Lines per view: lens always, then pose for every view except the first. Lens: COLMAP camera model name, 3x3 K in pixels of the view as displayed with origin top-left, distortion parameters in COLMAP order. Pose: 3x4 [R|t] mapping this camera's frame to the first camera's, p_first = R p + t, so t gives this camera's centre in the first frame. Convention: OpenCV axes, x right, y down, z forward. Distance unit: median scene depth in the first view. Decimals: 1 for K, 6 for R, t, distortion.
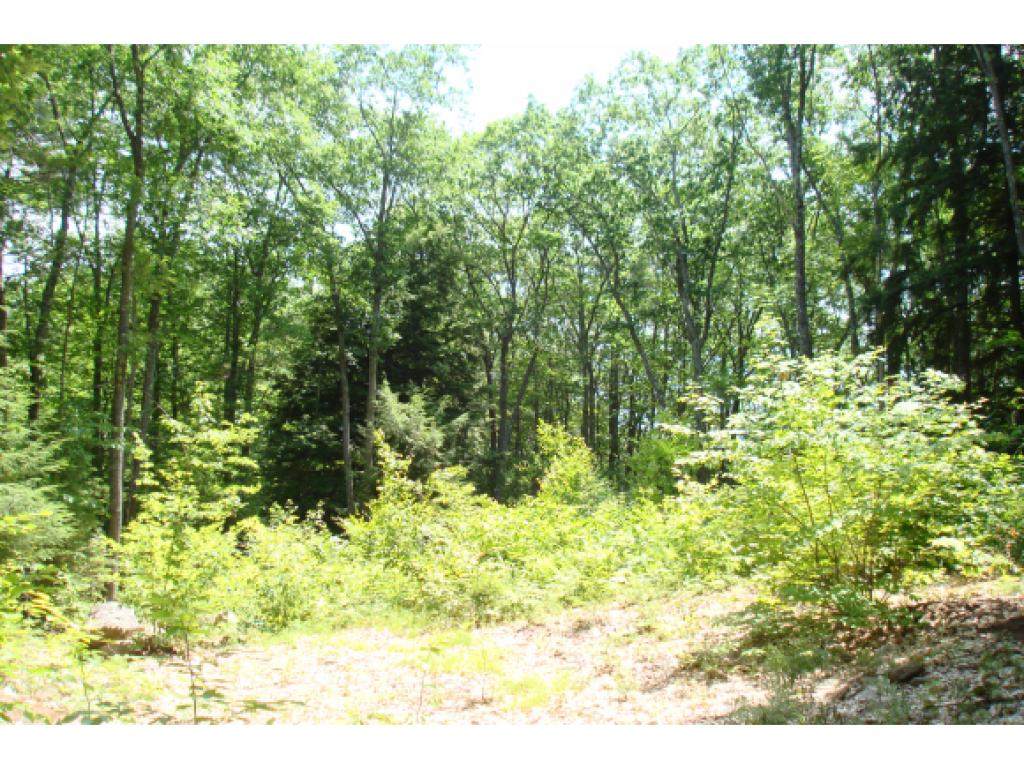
lens RADIAL K [[1067.7, 0, 512.0], [0, 1067.7, 384.5], [0, 0, 1]] dist [-0.115631, -0.009190]
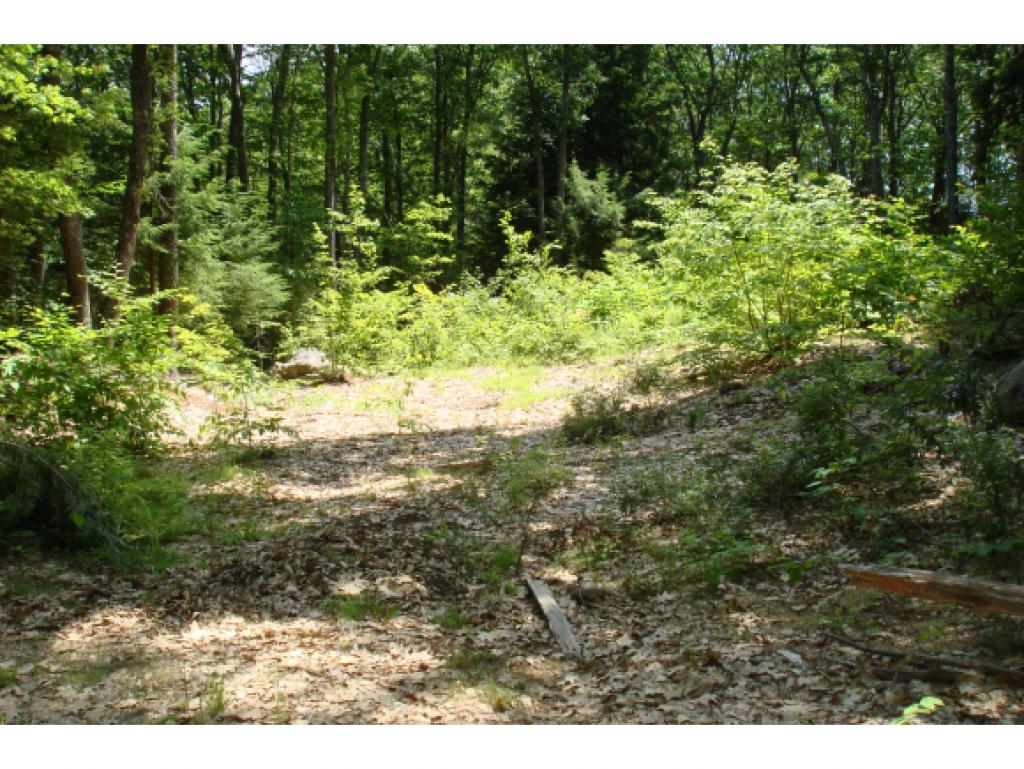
lens RADIAL K [[1067.7, 0, 512.0], [0, 1067.7, 384.5], [0, 0, 1]] dist [-0.115631, -0.009190]
pose [[0.969375, 0.023565, -0.244453, 0.116772], [0.030767, 0.975891, 0.216078, -0.019791], [0.243652, -0.216982, 0.945279, -0.141526]]
